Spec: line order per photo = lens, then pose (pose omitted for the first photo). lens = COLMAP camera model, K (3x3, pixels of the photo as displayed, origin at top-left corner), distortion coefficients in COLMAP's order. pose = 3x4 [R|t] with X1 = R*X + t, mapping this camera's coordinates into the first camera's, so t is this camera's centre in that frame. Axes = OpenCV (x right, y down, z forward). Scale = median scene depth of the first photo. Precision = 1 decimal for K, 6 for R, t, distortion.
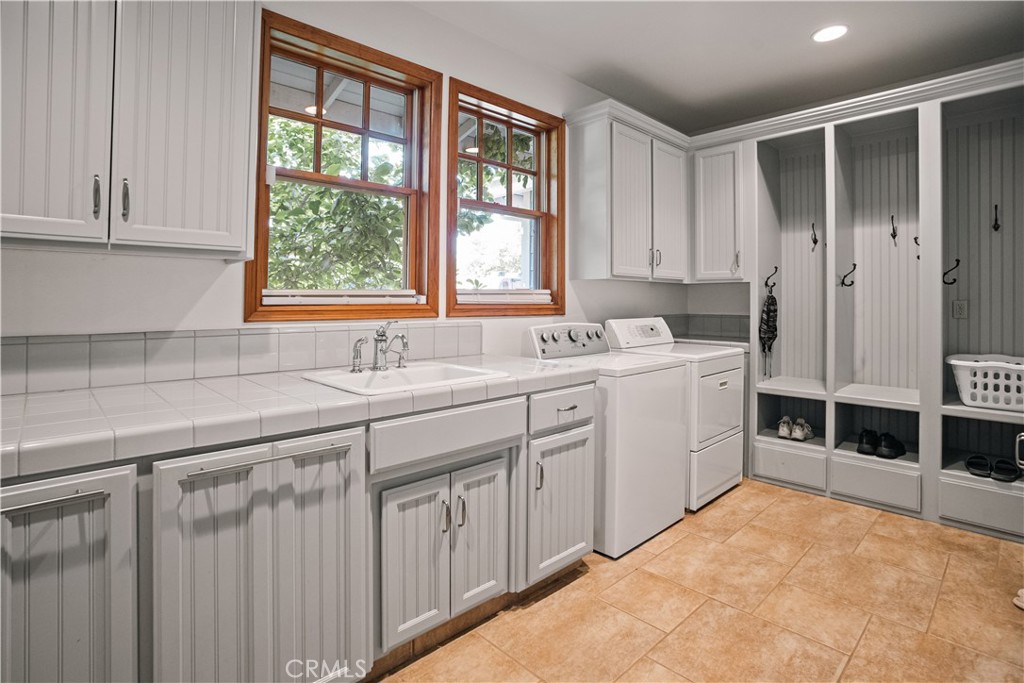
lens RADIAL K [[511.1, 0, 513.7], [0, 511.1, 312.3], [0, 0, 1]] dist [-0.073481, 0.032343]
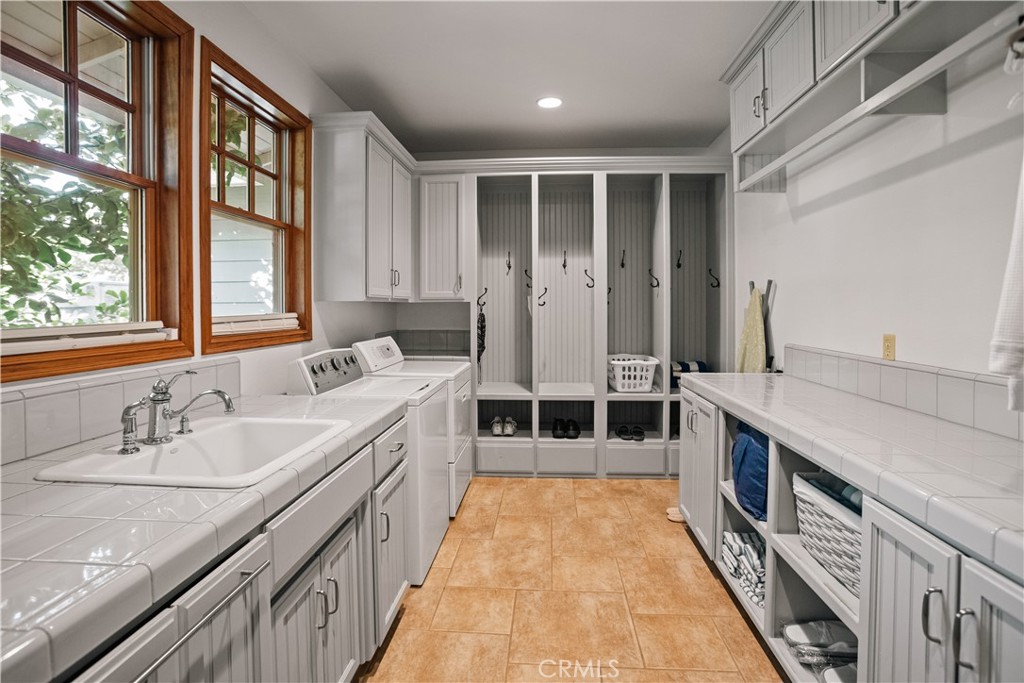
lens RADIAL K [[503.9, 0, 512.3], [0, 503.9, 329.8], [0, 0, 1]] dist [-0.077116, 0.028395]
pose [[0.742063, -0.035400, 0.669395, -0.234506], [0.018097, 0.999299, 0.032786, -0.036895], [-0.670086, -0.012215, 0.742183, 0.120453]]
